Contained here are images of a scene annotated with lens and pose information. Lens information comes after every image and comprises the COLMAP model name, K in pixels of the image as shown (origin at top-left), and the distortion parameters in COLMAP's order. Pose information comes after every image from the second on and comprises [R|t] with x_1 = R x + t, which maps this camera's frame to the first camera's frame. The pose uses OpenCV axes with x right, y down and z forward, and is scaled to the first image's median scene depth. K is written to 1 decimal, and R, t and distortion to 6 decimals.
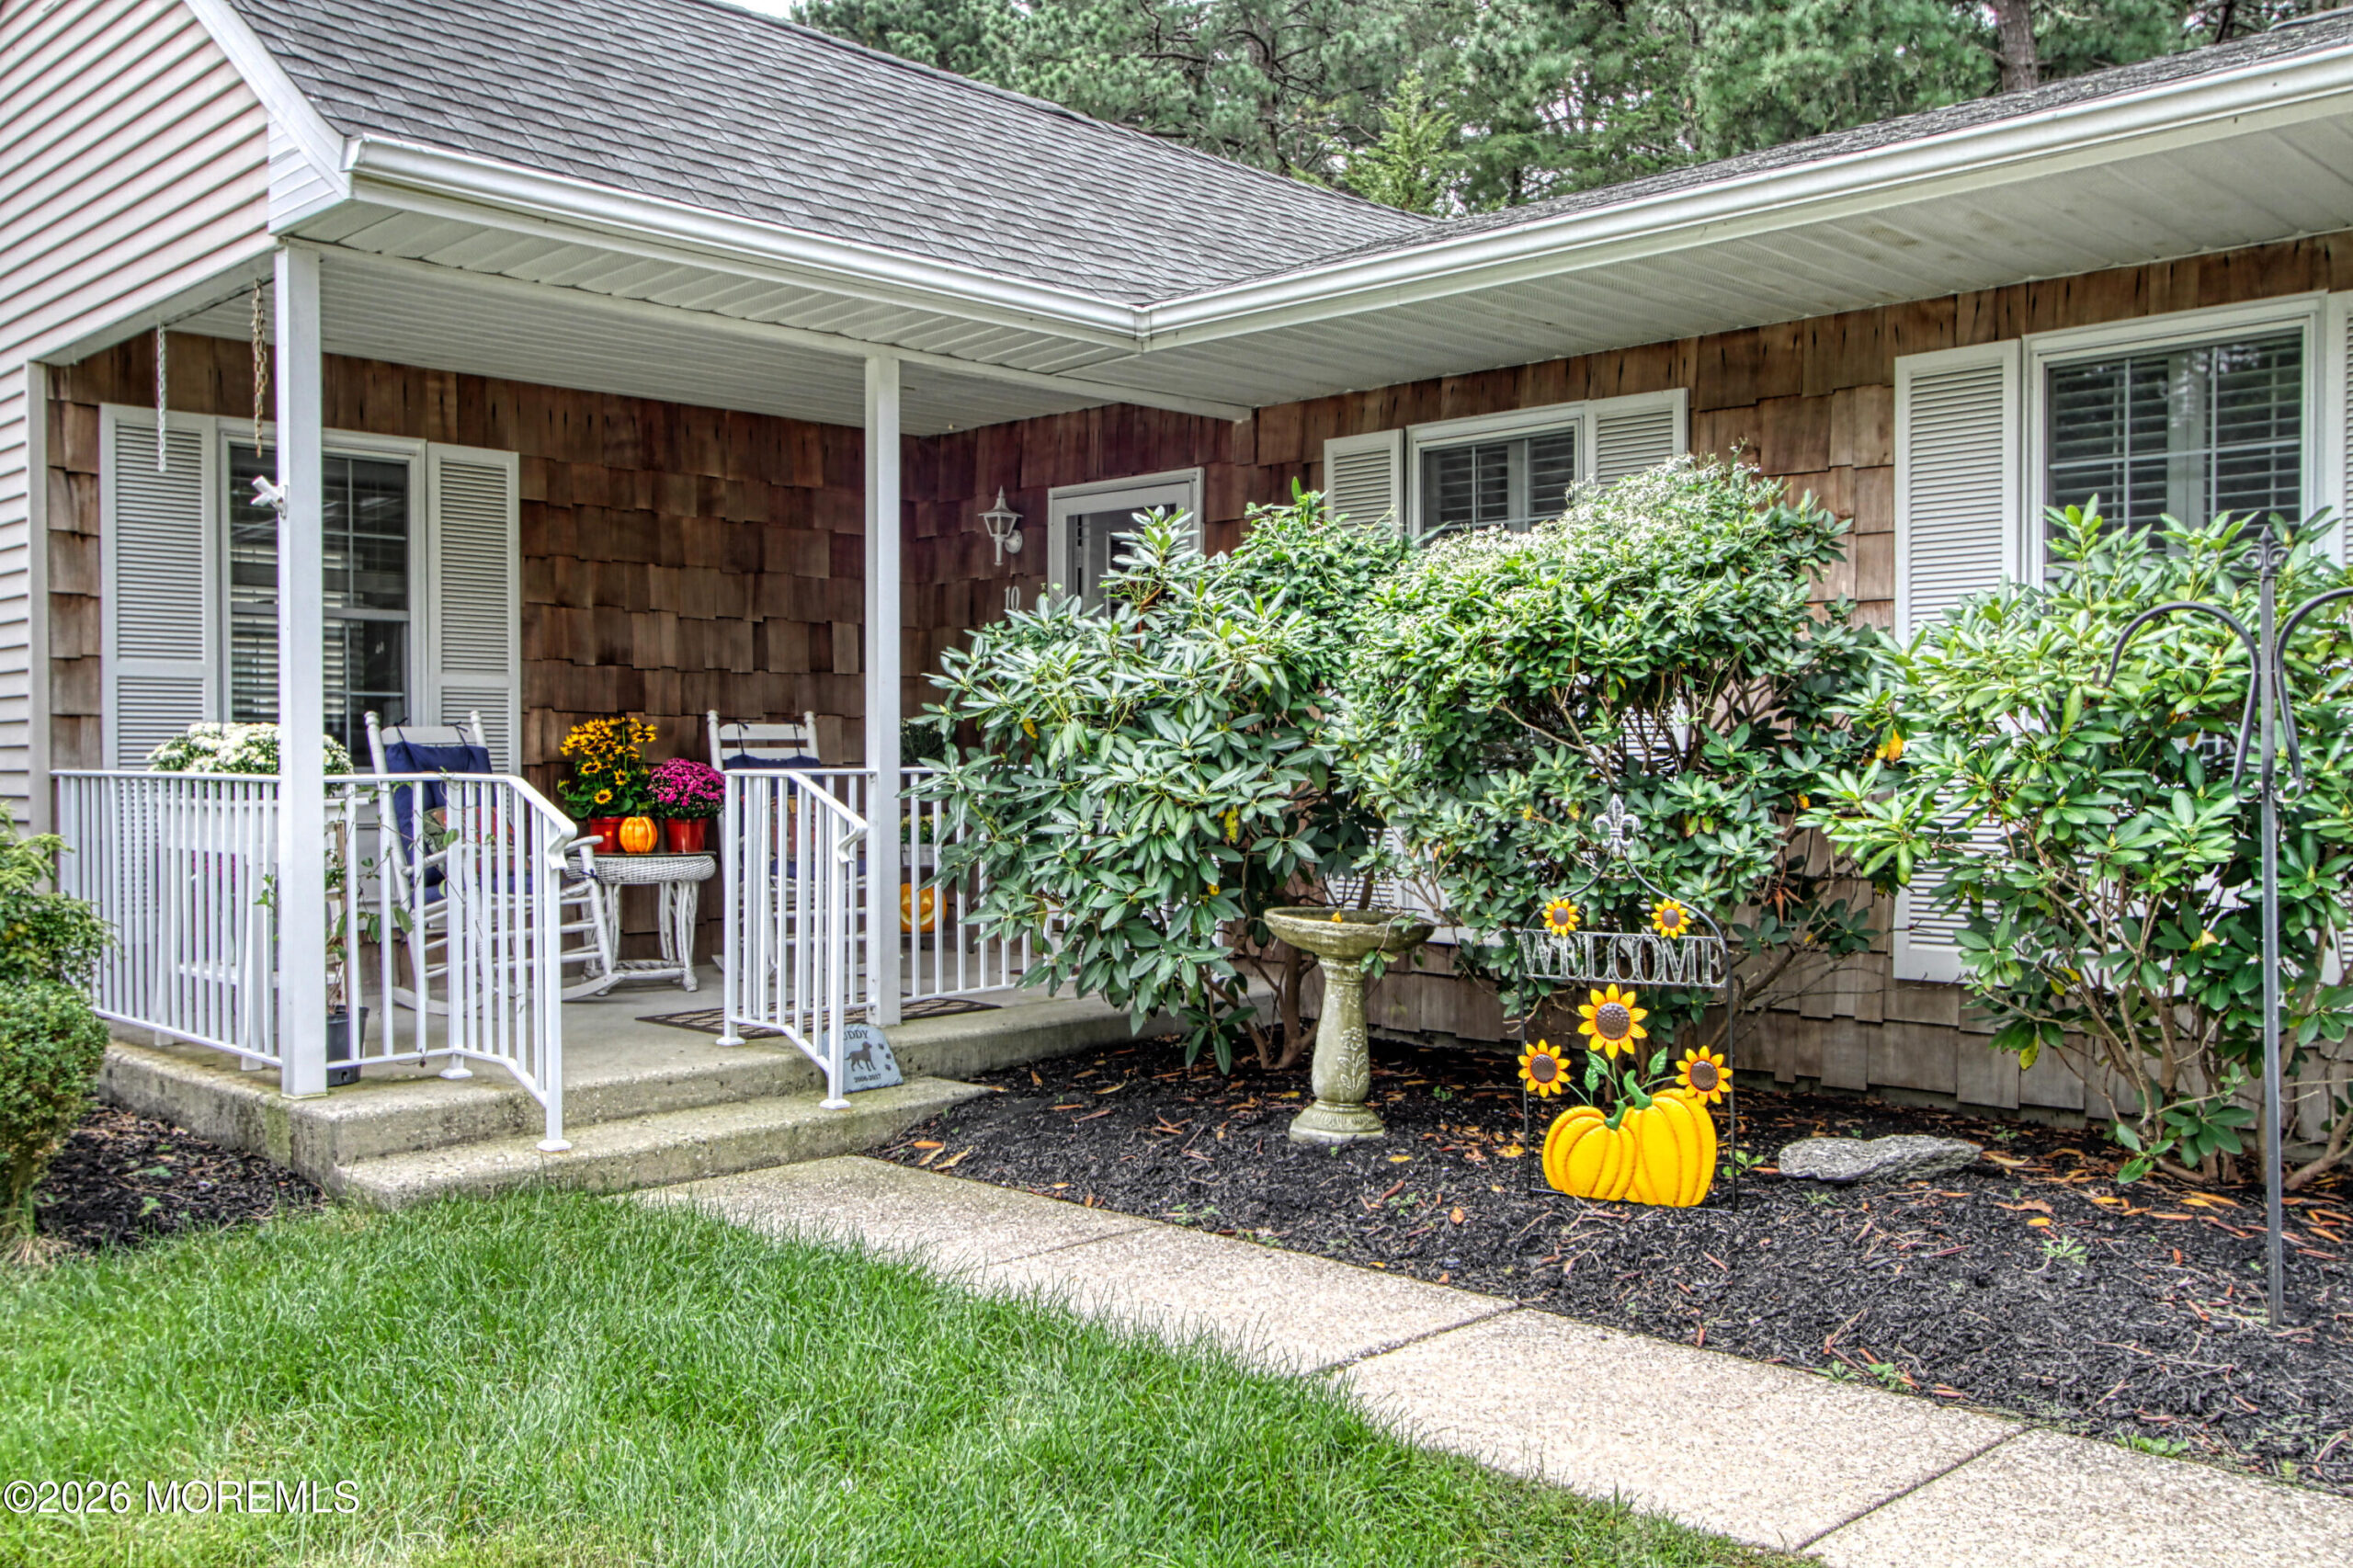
lens RADIAL K [[2060.1, 0, 1178.4], [0, 2060.1, 778.6], [0, 0, 1]] dist [0.002105, 0.004105]
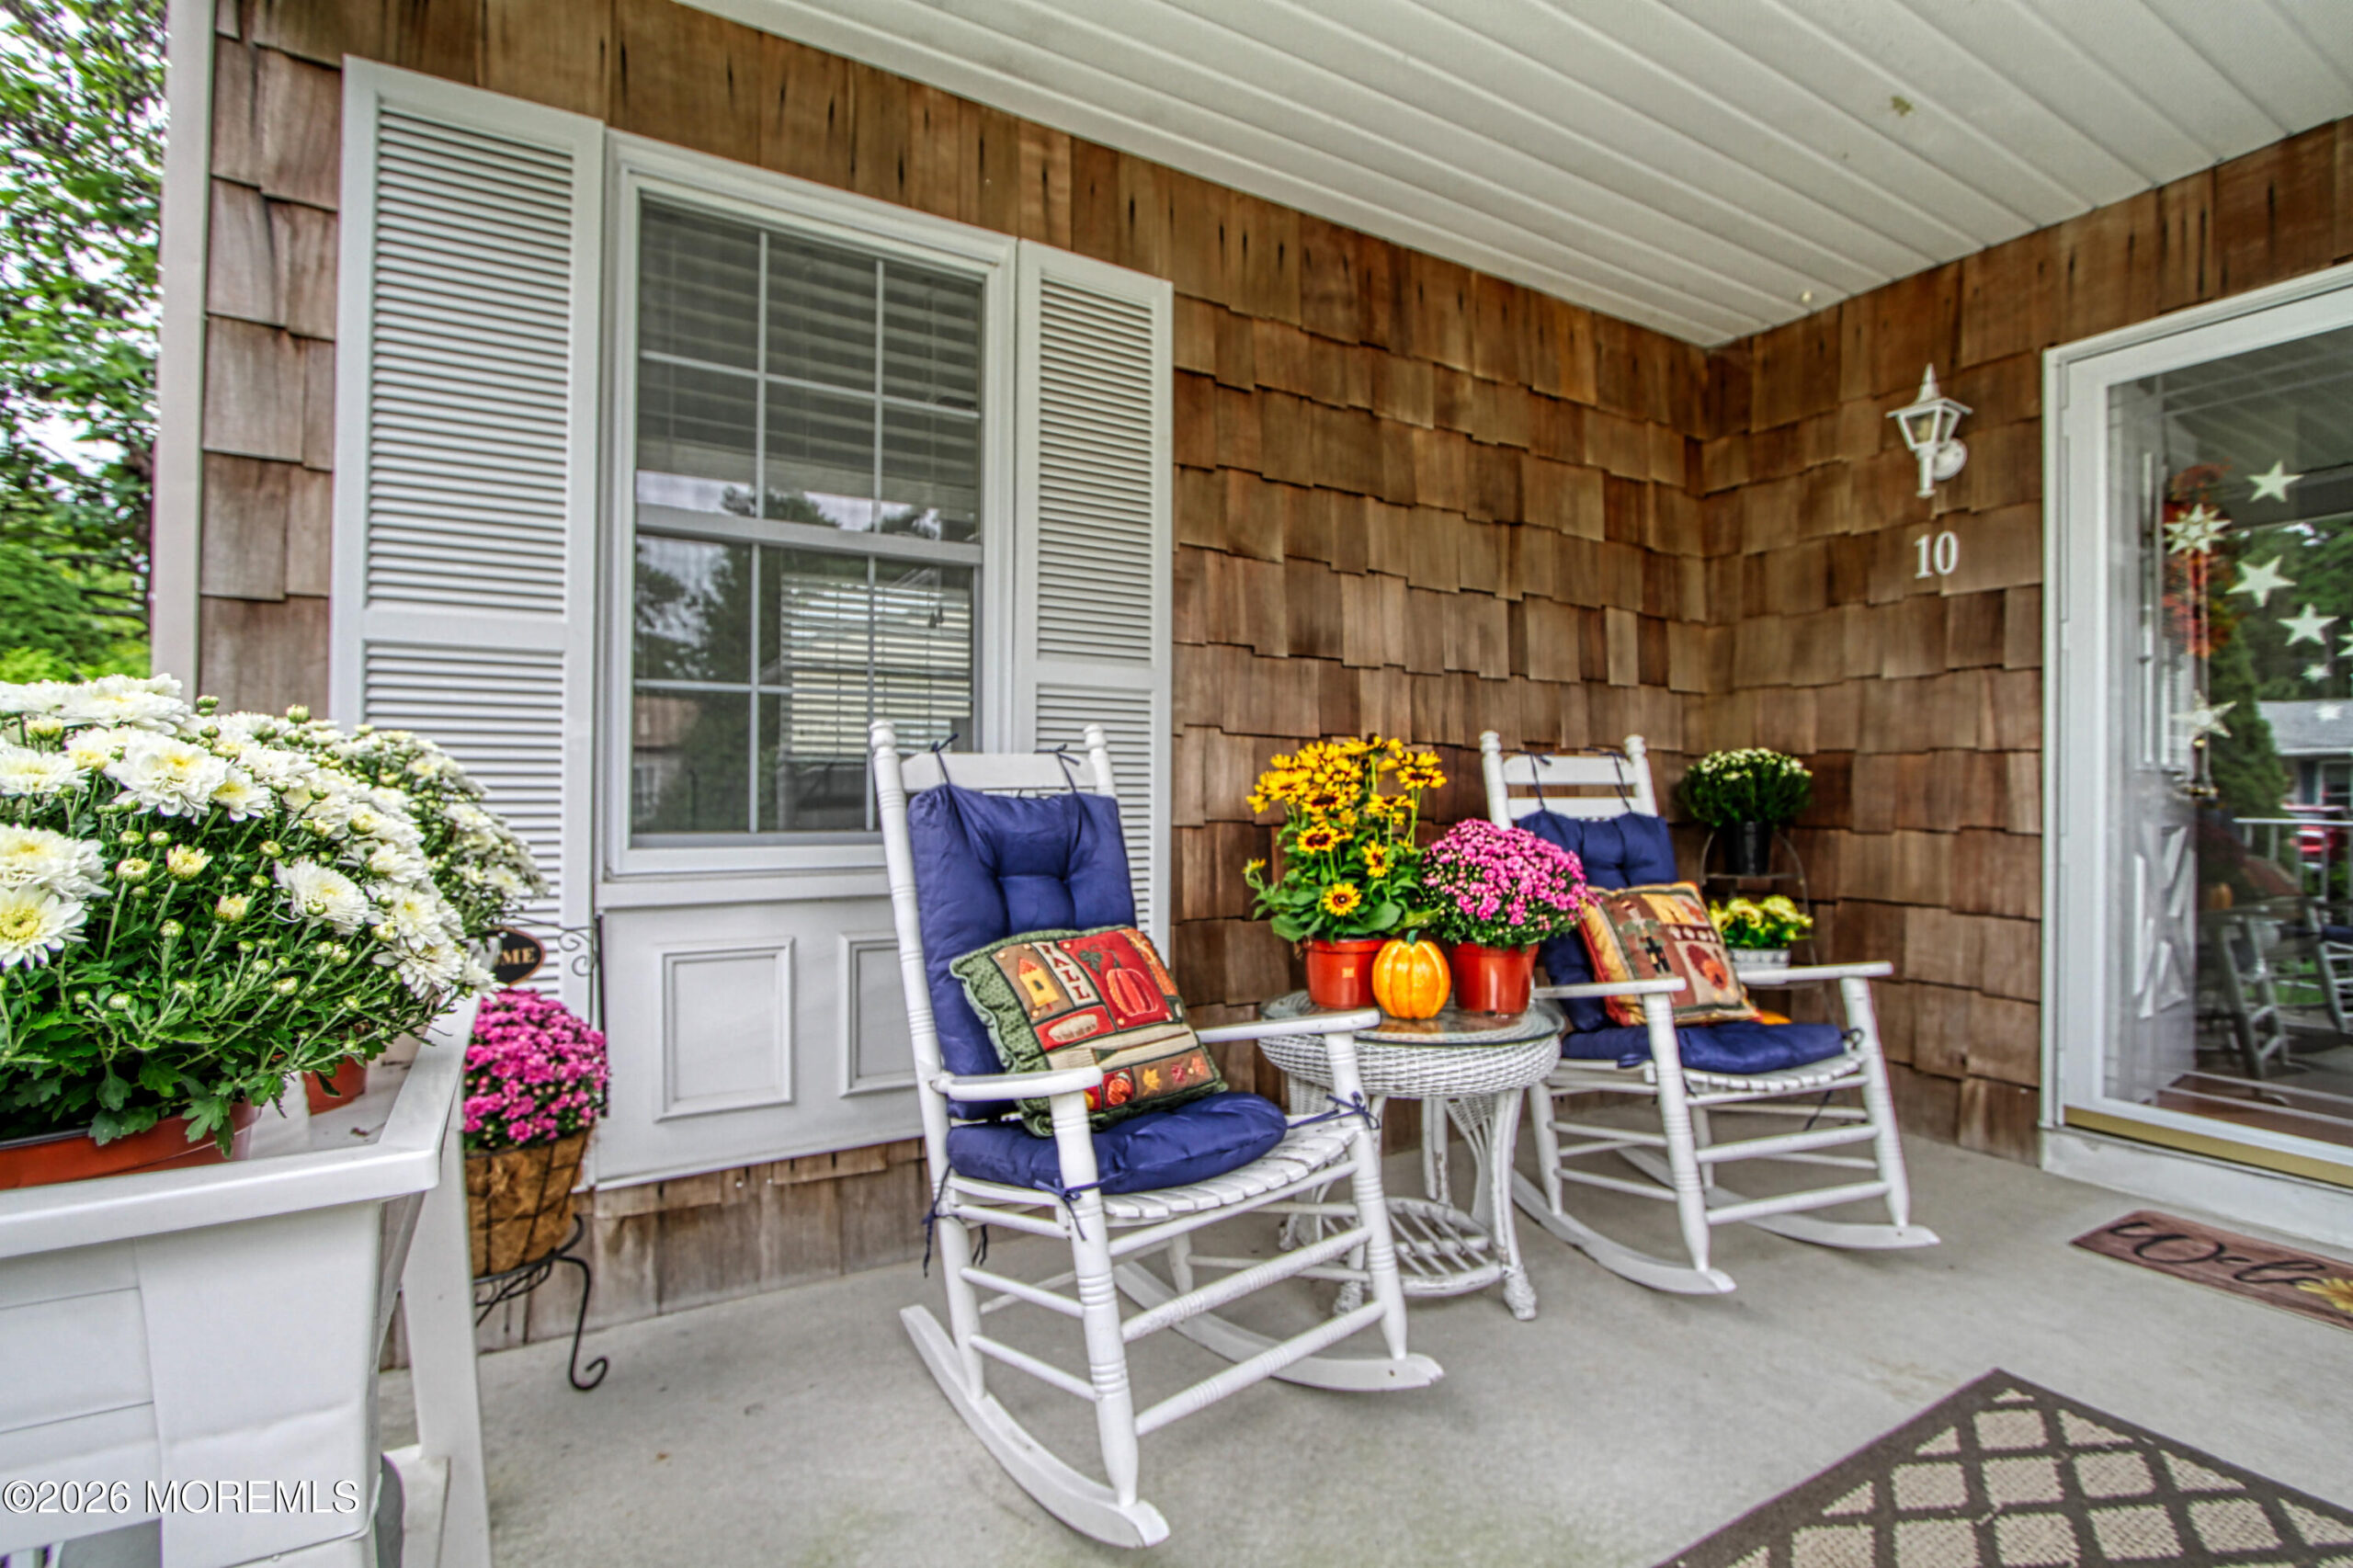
lens RADIAL K [[1157.0, 0, 1182.2], [0, 1157.0, 791.1], [0, 0, 1]] dist [-0.025009, 0.005067]
pose [[0.967408, 0.006559, -0.253138, -0.233595], [-0.009727, 0.999889, -0.011264, -0.012599], [0.253036, 0.013359, 0.967365, 0.687320]]
